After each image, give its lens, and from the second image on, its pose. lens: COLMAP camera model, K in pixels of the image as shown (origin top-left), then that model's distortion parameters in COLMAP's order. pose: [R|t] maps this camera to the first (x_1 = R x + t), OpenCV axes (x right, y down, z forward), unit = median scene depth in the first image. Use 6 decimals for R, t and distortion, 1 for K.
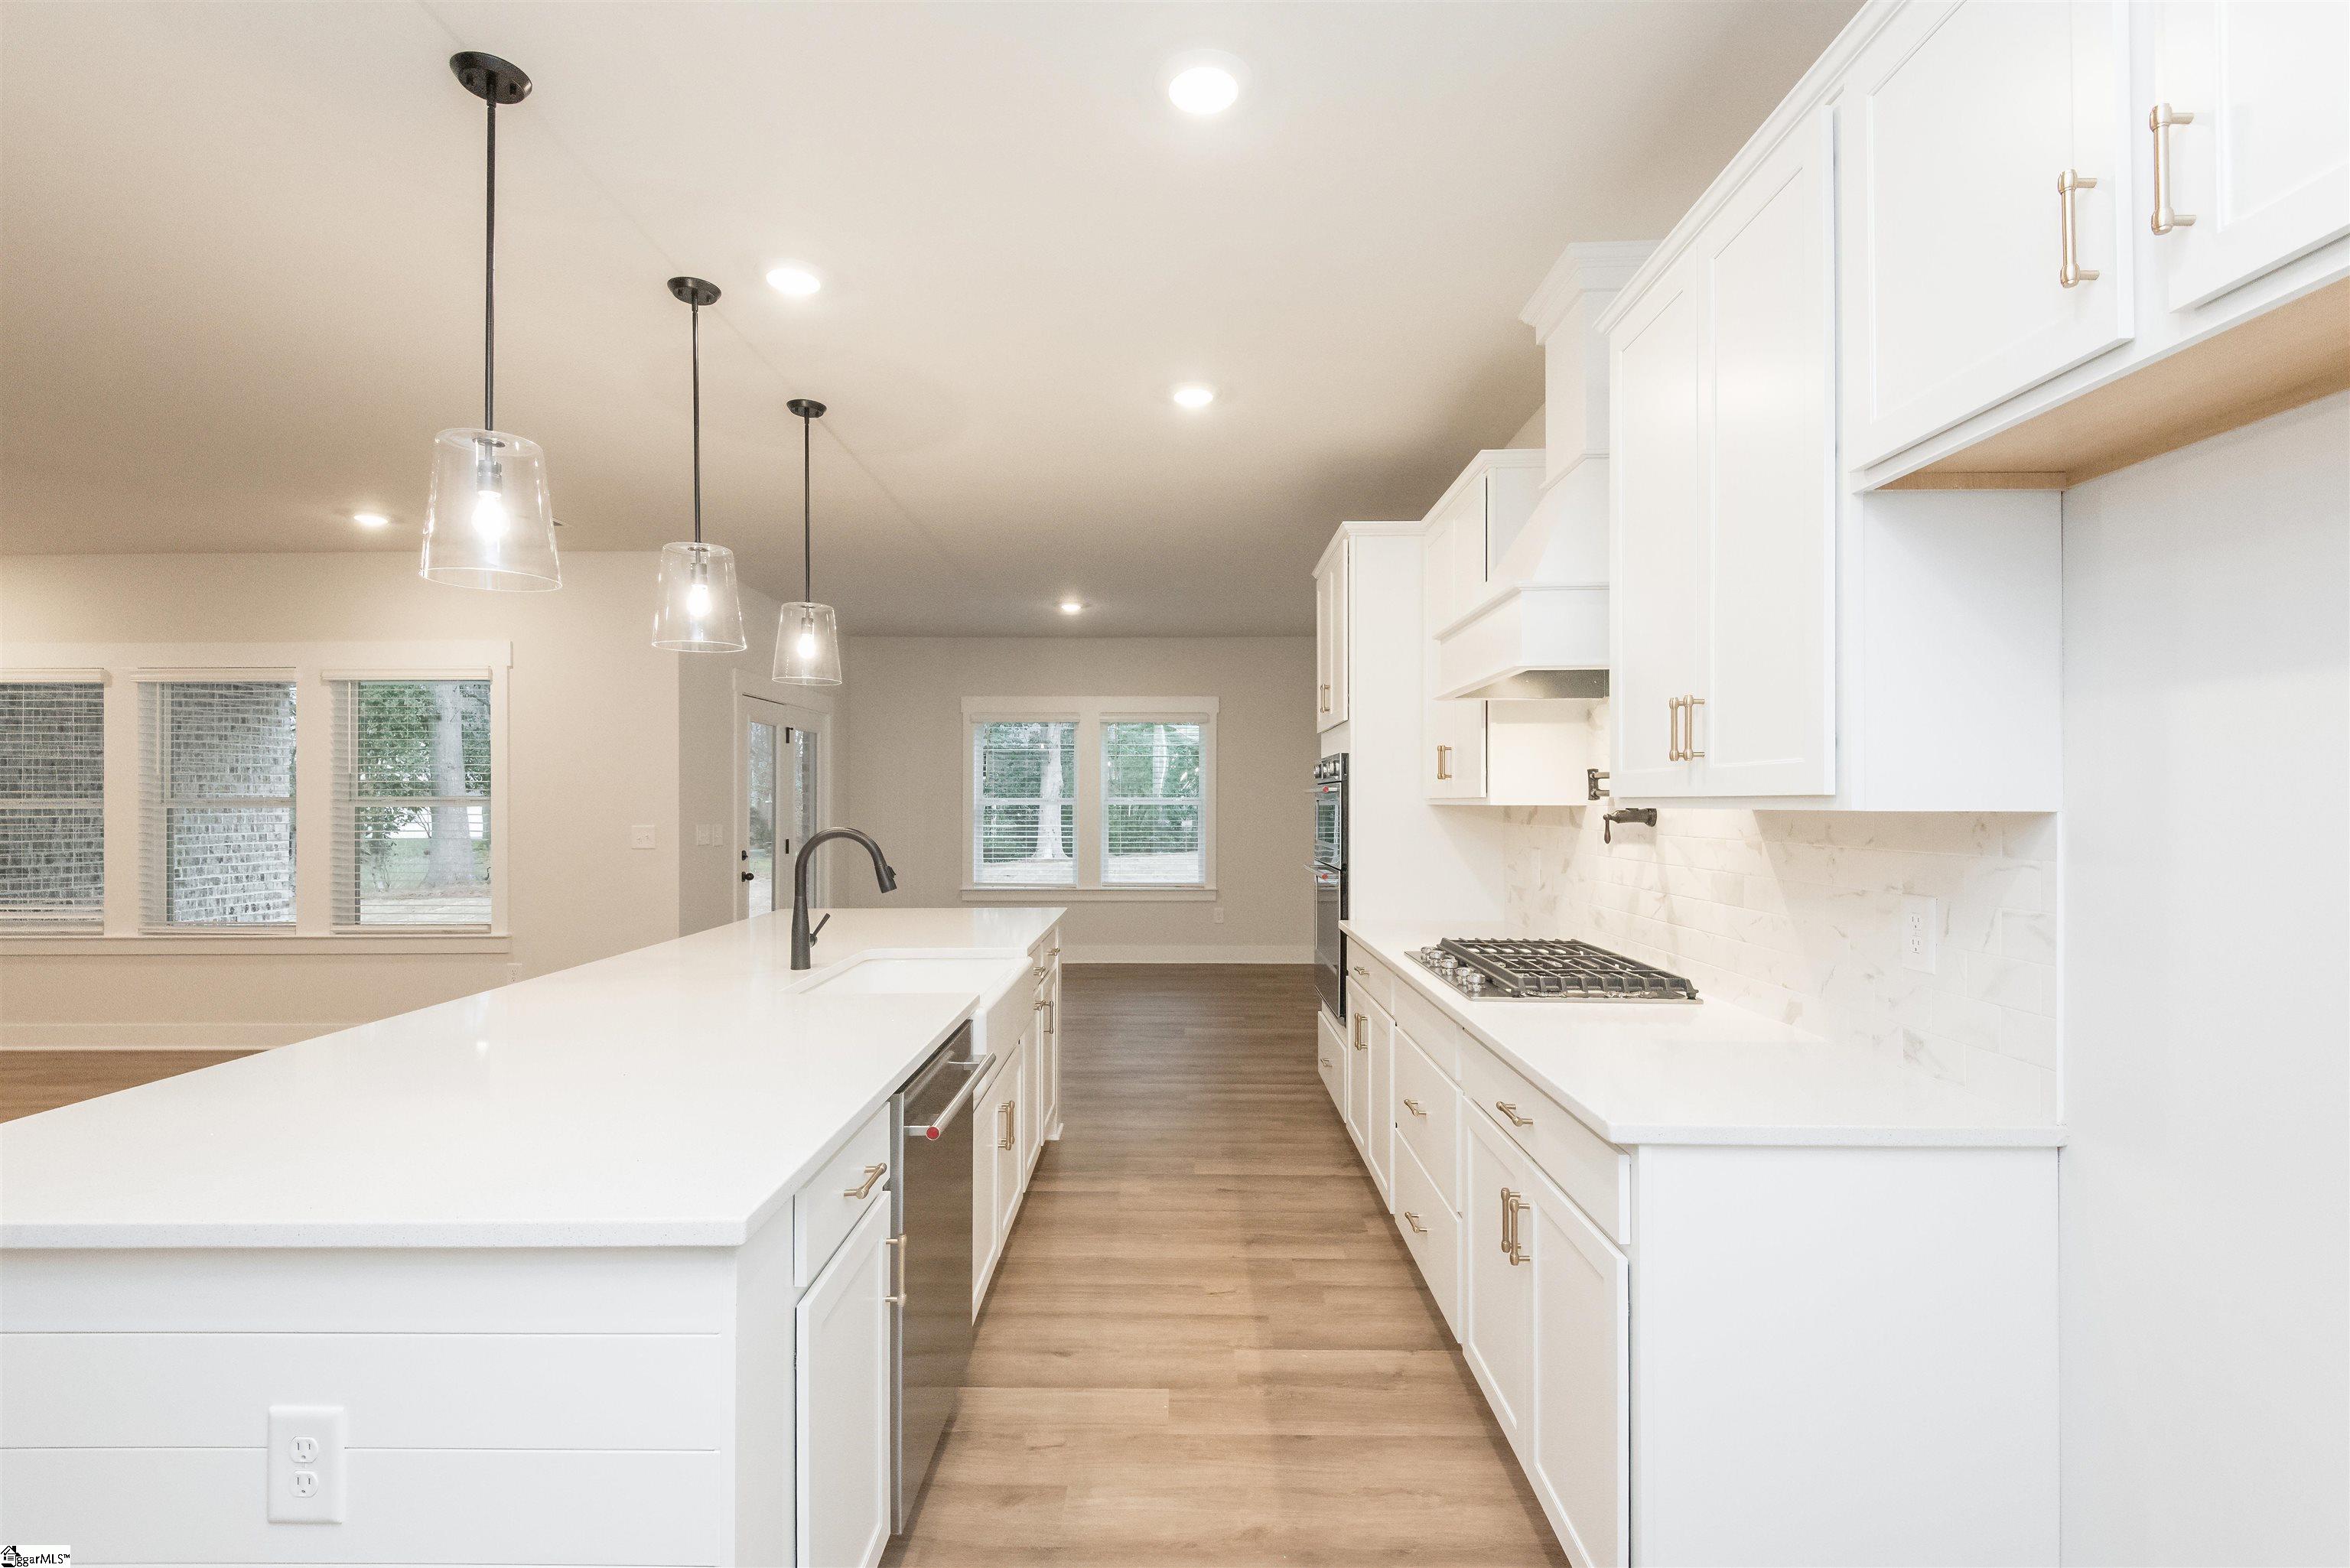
lens RADIAL K [[1077.8, 0, 1178.5], [0, 1077.8, 783.0], [0, 0, 1]] dist [0.025968, -0.022684]
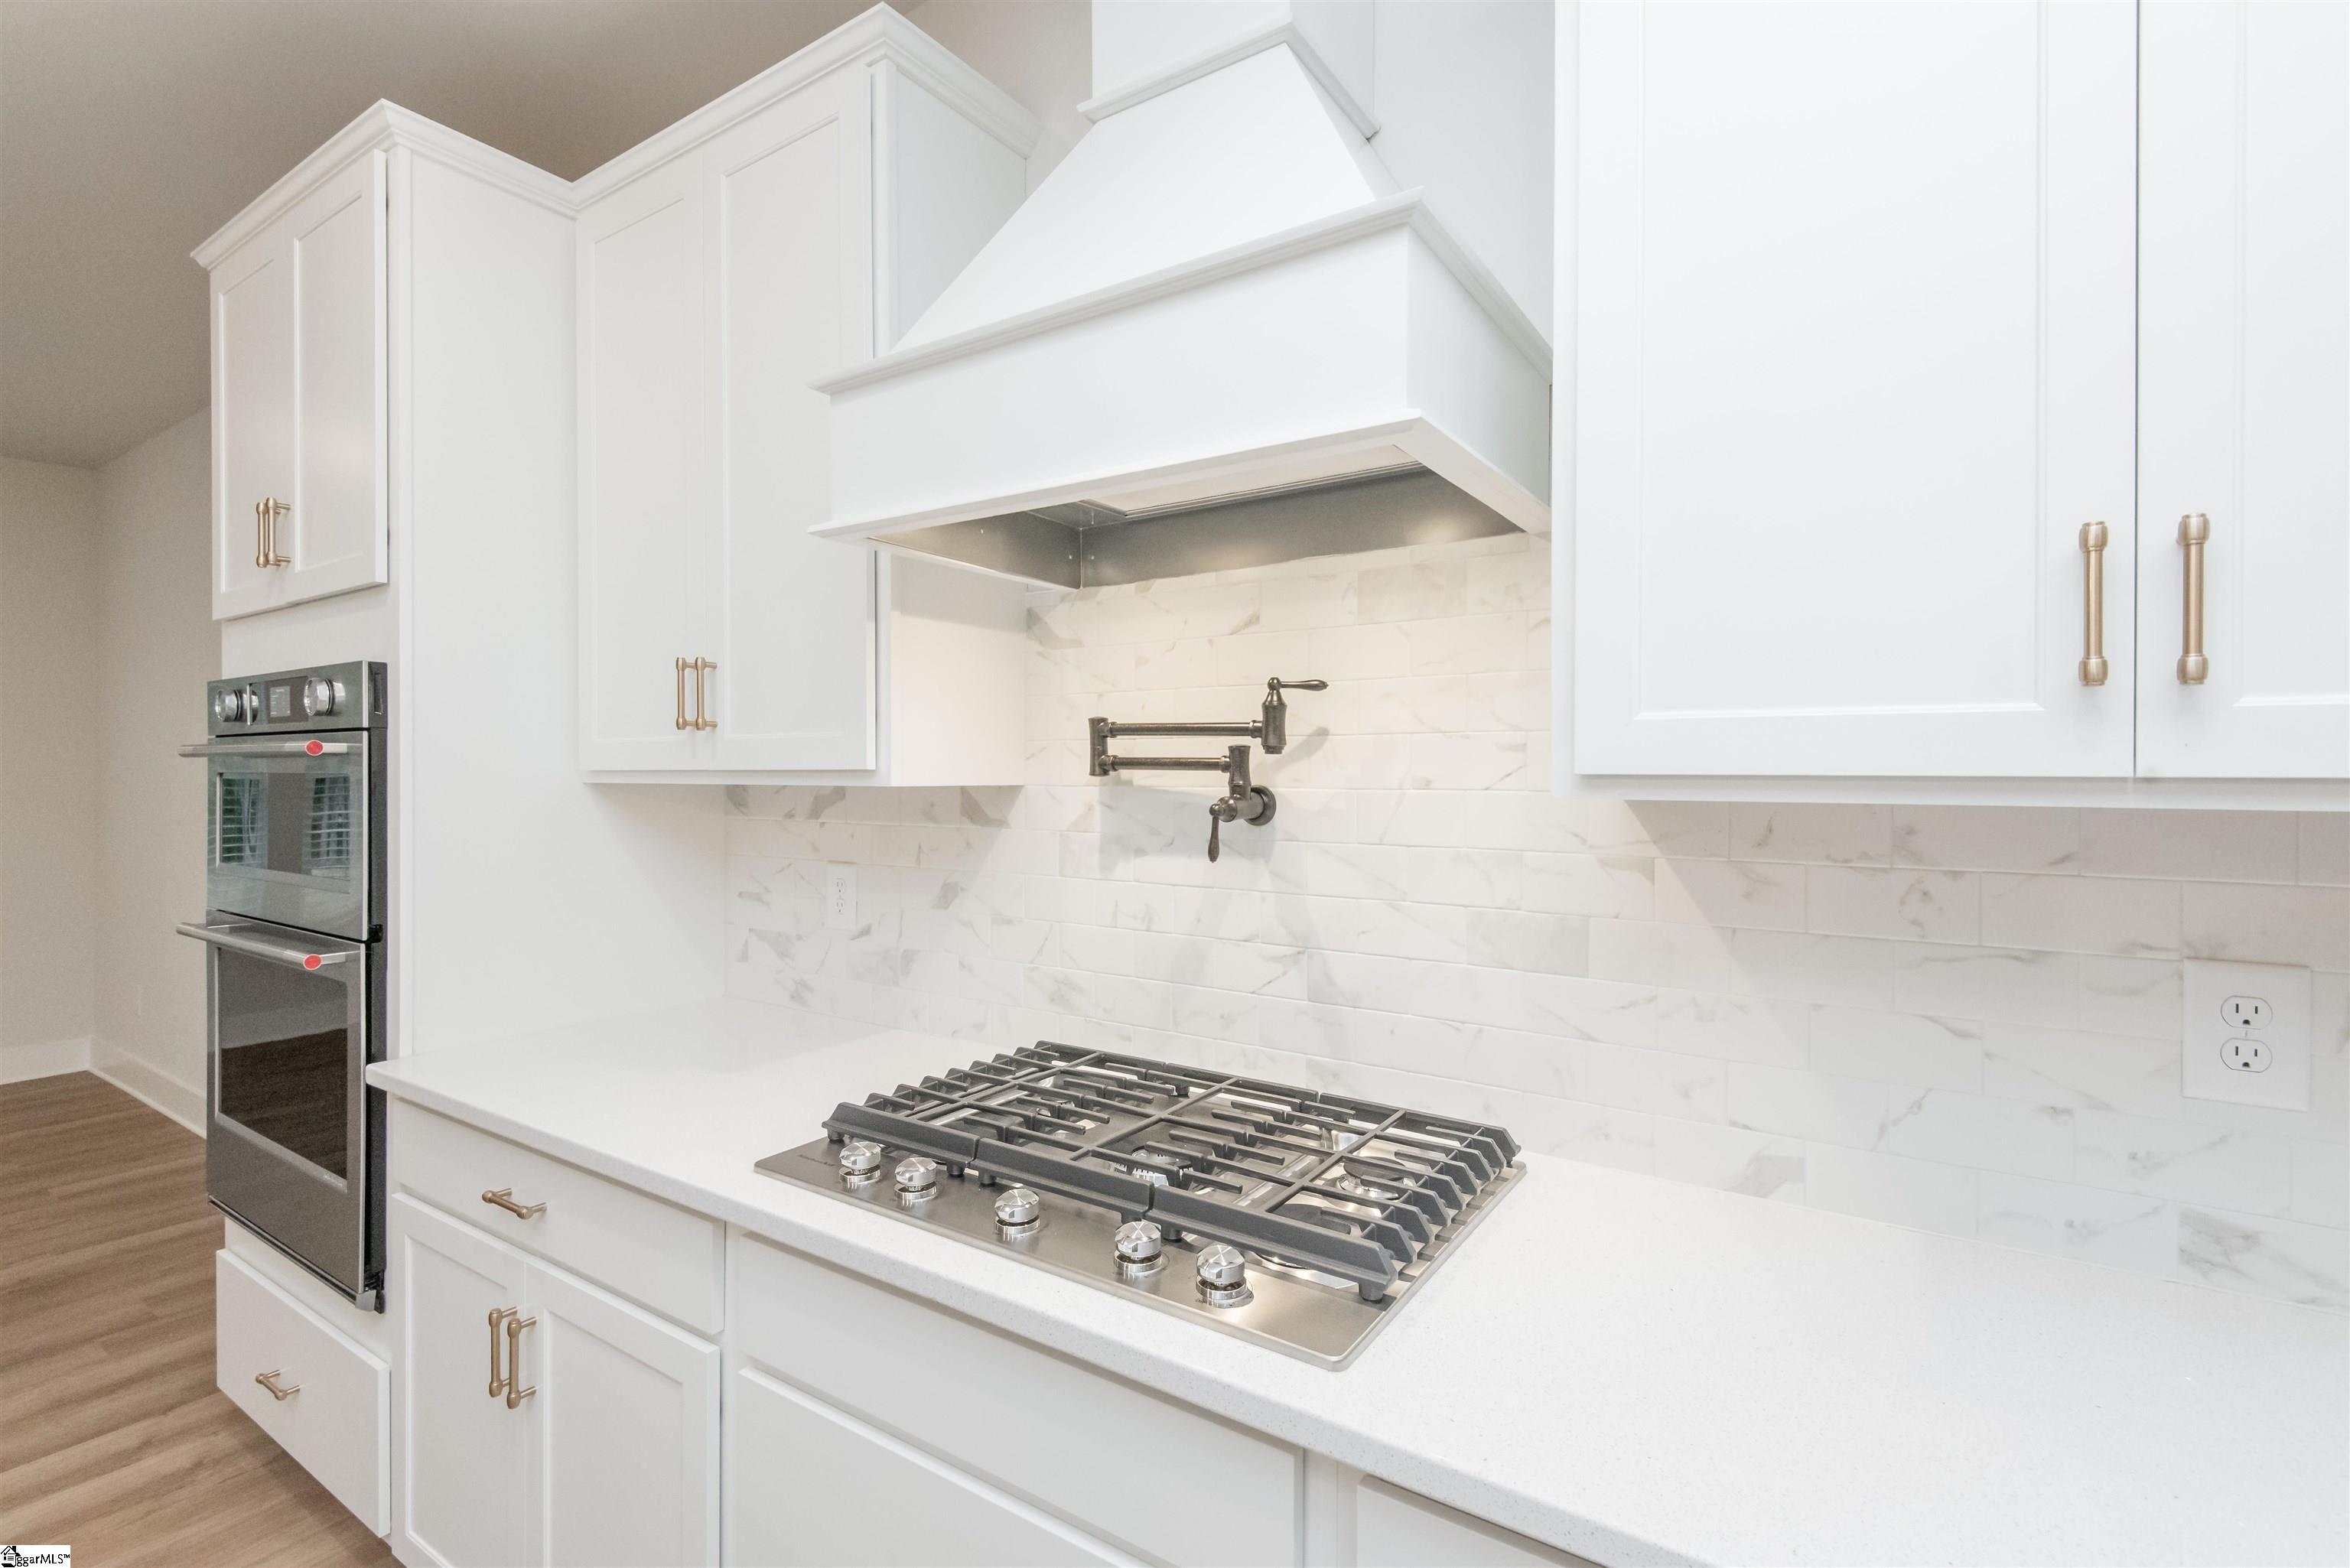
lens RADIAL K [[959.0, 0, 1176.3], [0, 959.0, 789.5], [0, 0, 1]] dist [0.004403, 0.000275]
pose [[0.529774, -0.010652, 0.848072, 0.001962], [-0.017176, 0.999581, 0.023284, 0.007597], [-0.847965, -0.026902, 0.529369, 0.541450]]
